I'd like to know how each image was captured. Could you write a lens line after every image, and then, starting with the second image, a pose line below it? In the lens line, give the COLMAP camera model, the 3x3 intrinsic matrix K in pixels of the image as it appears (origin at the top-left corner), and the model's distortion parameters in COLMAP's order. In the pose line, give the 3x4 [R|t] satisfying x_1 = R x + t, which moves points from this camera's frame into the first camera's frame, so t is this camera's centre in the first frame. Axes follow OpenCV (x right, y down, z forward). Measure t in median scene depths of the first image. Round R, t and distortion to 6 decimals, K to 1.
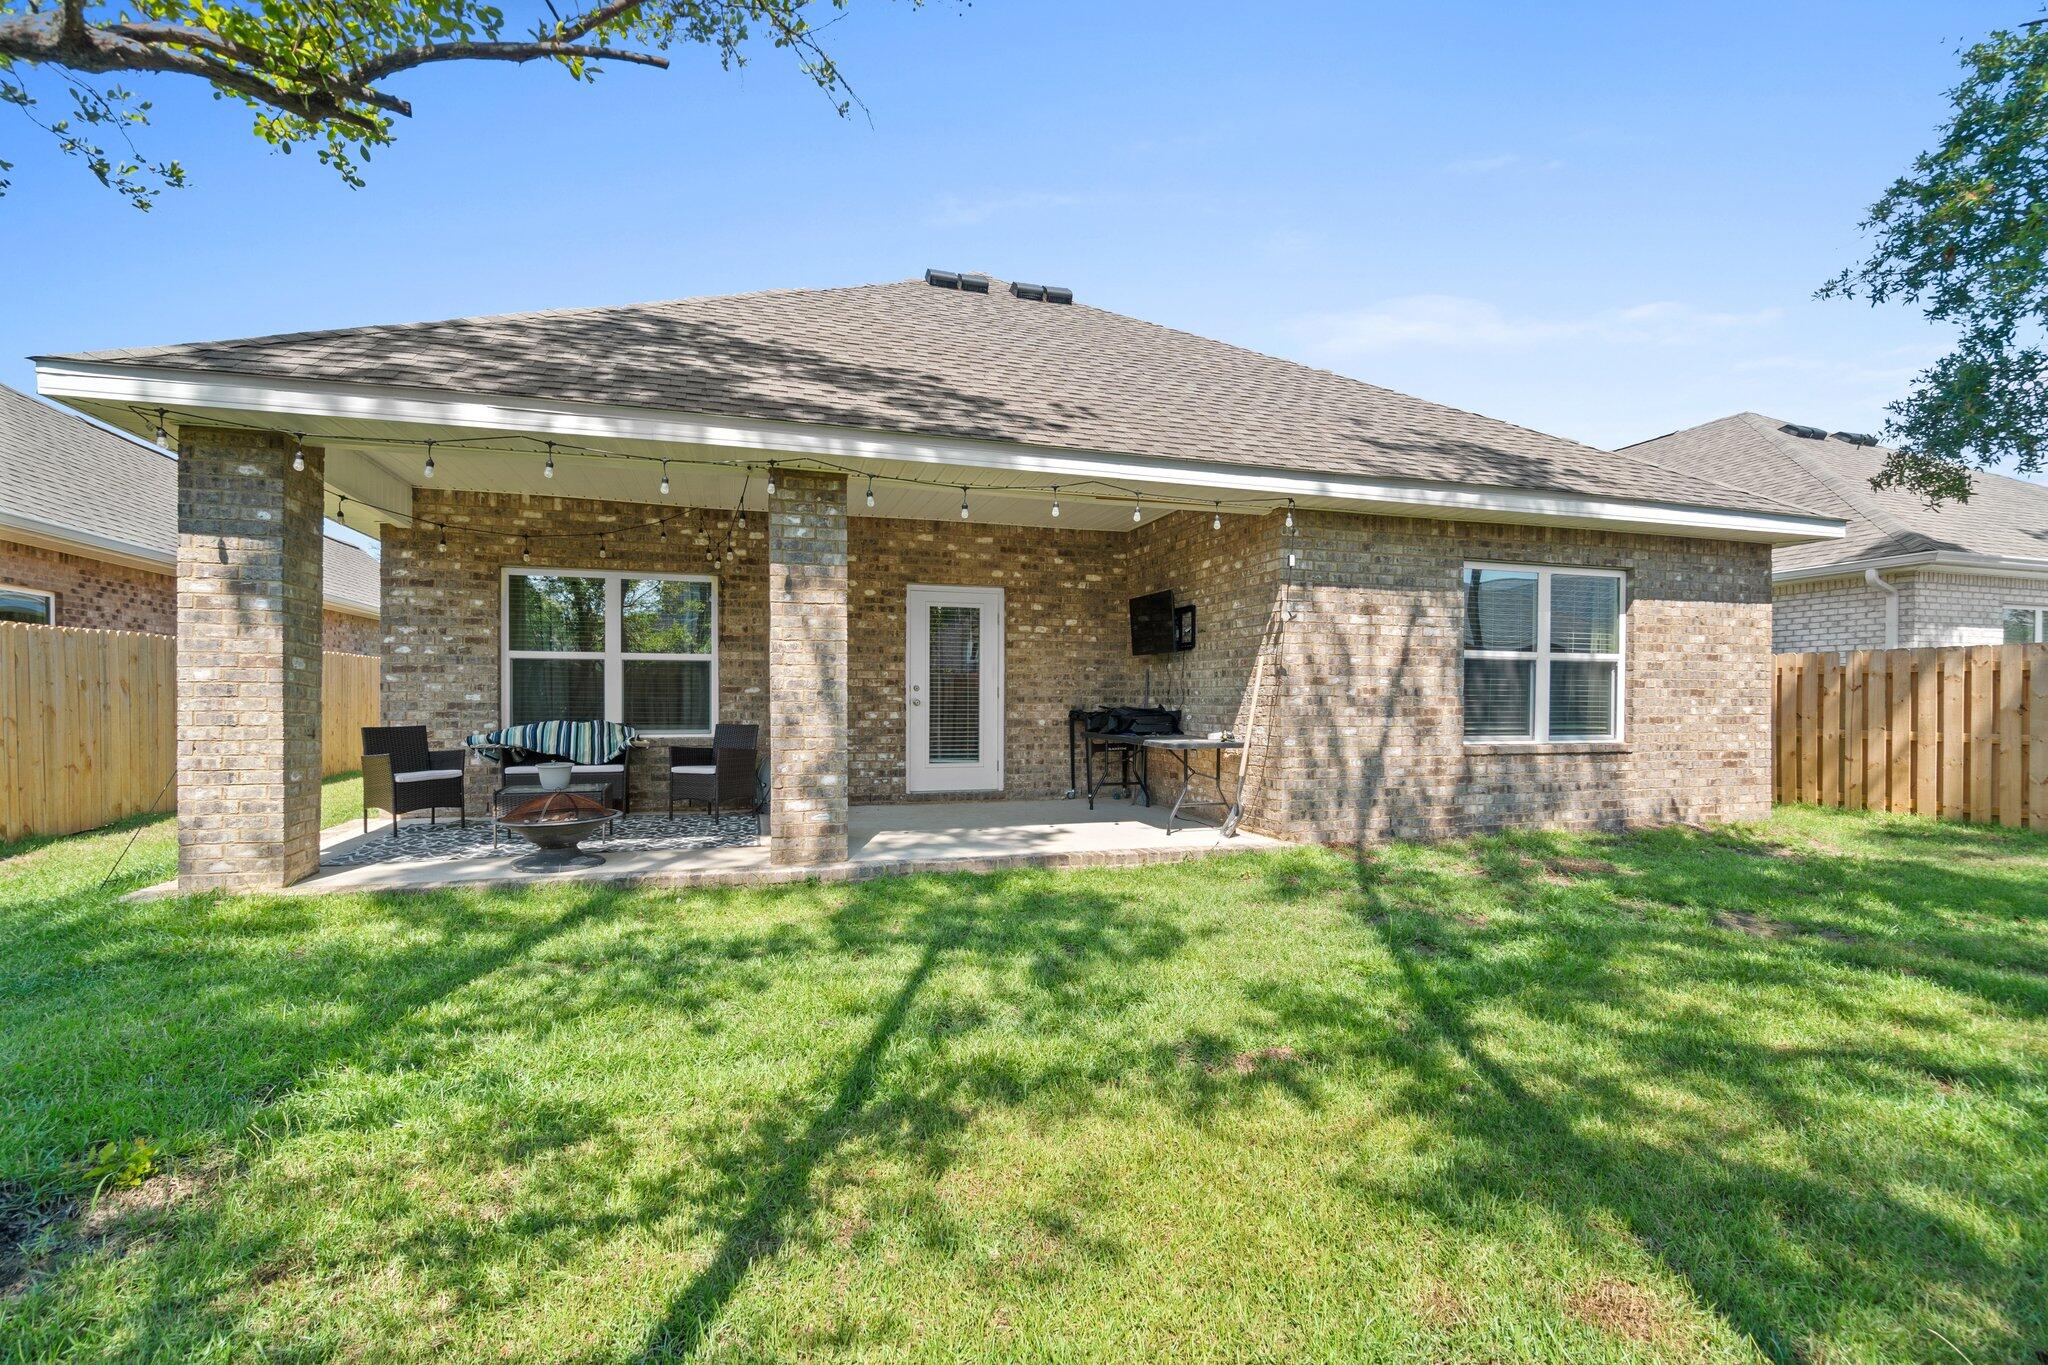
lens RADIAL K [[879.2, 0, 1024.0], [0, 879.2, 682.5], [0, 0, 1]] dist [-0.000076, 0.000213]
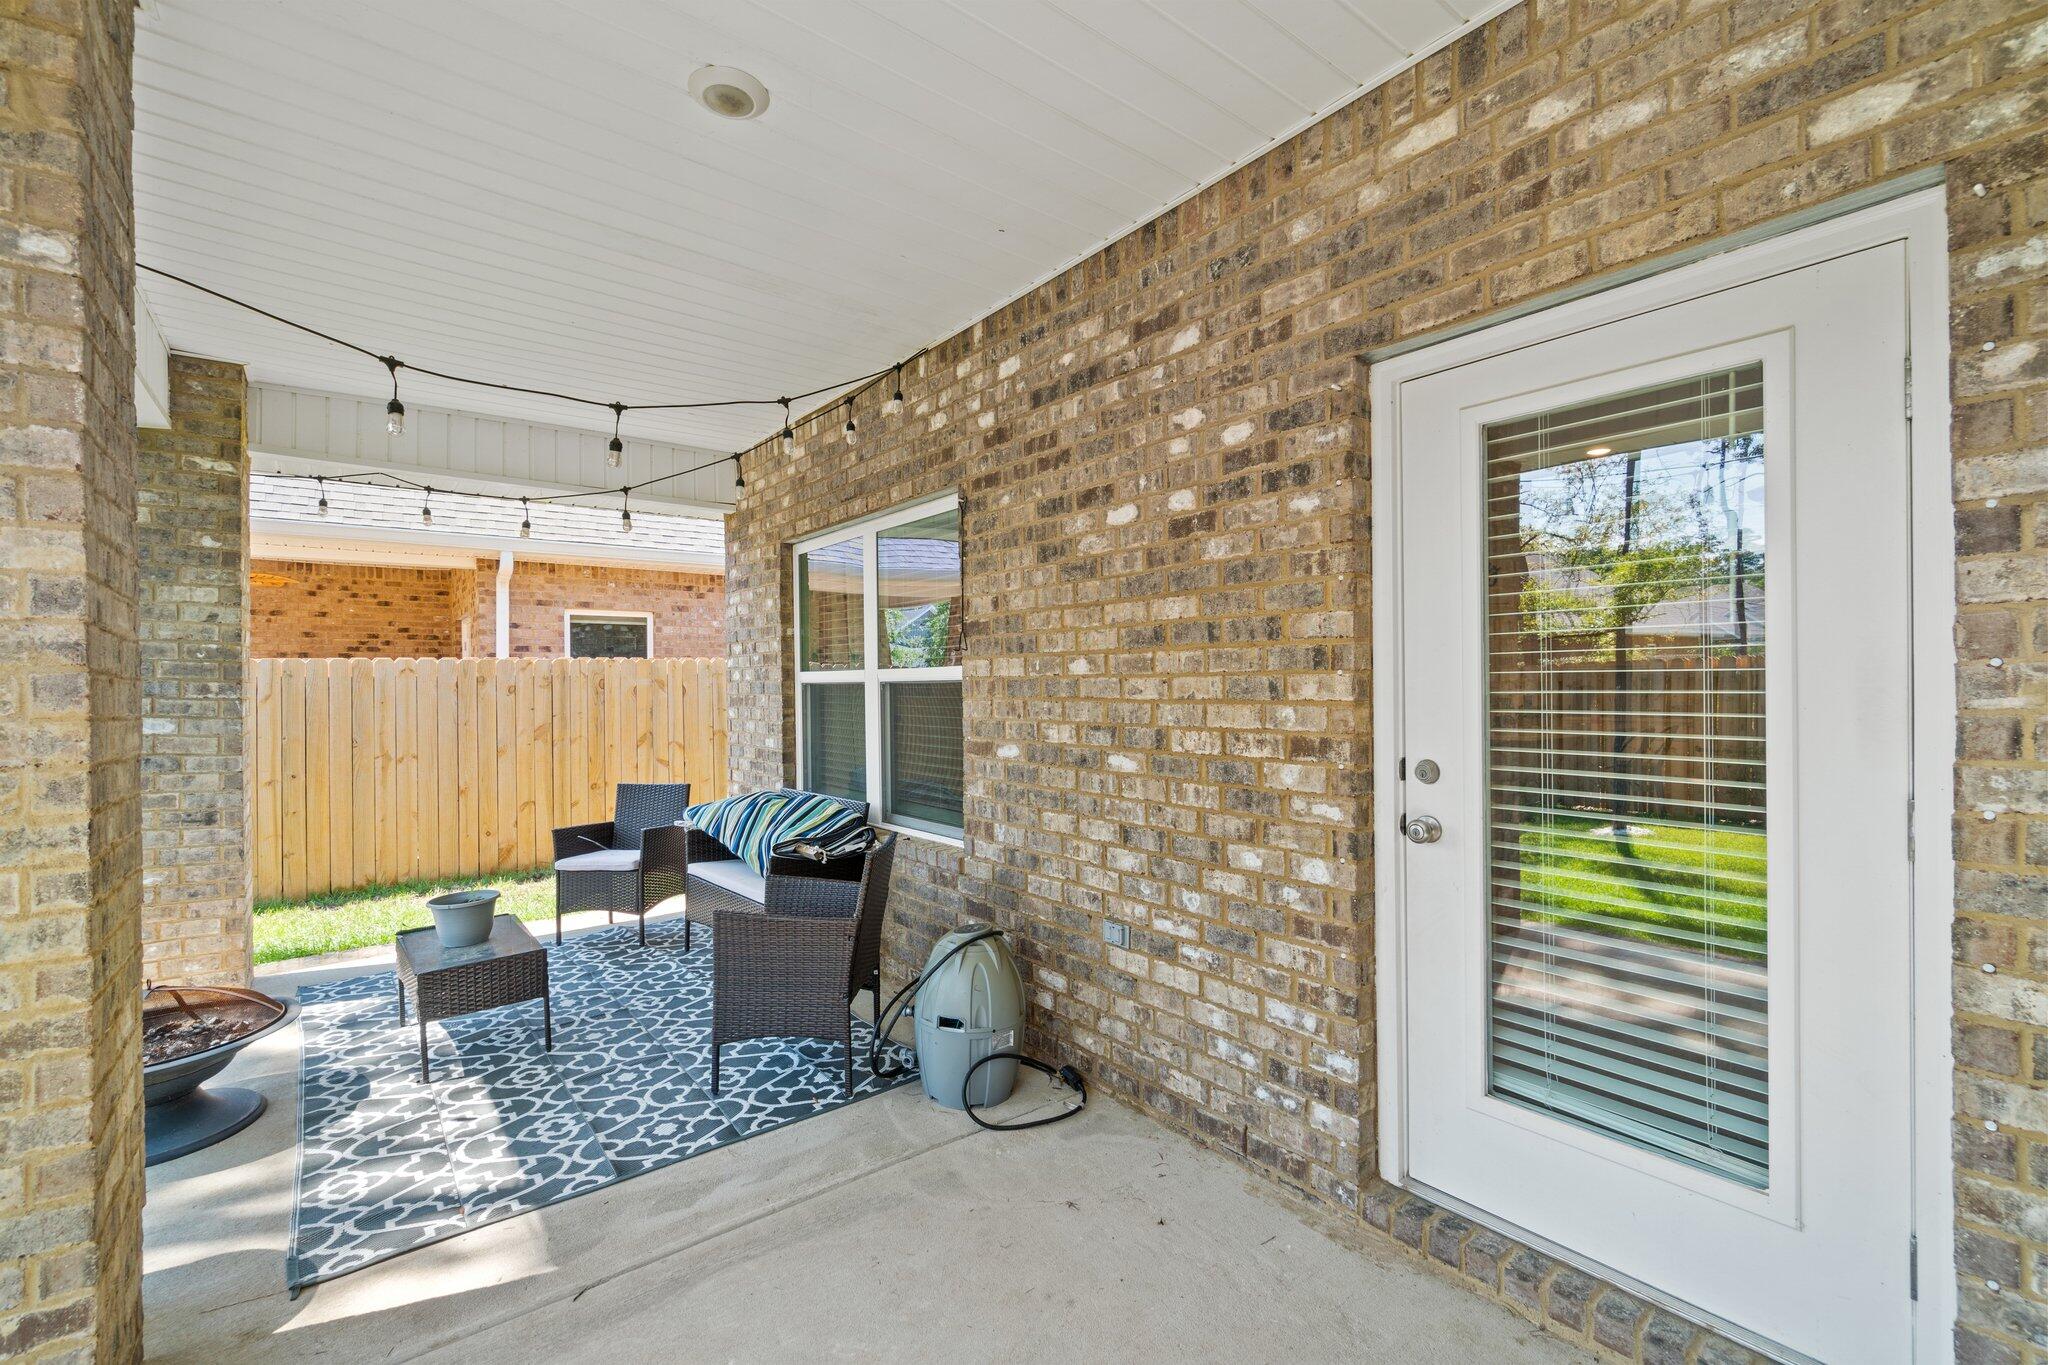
lens RADIAL K [[879.2, 0, 1024.0], [0, 879.2, 682.5], [0, 0, 1]] dist [-0.000076, 0.000213]
pose [[0.352950, -0.004318, -0.935632, 0.070719], [0.036370, 0.999297, 0.009108, -0.025447], [0.934935, -0.037244, 0.352859, 0.826748]]
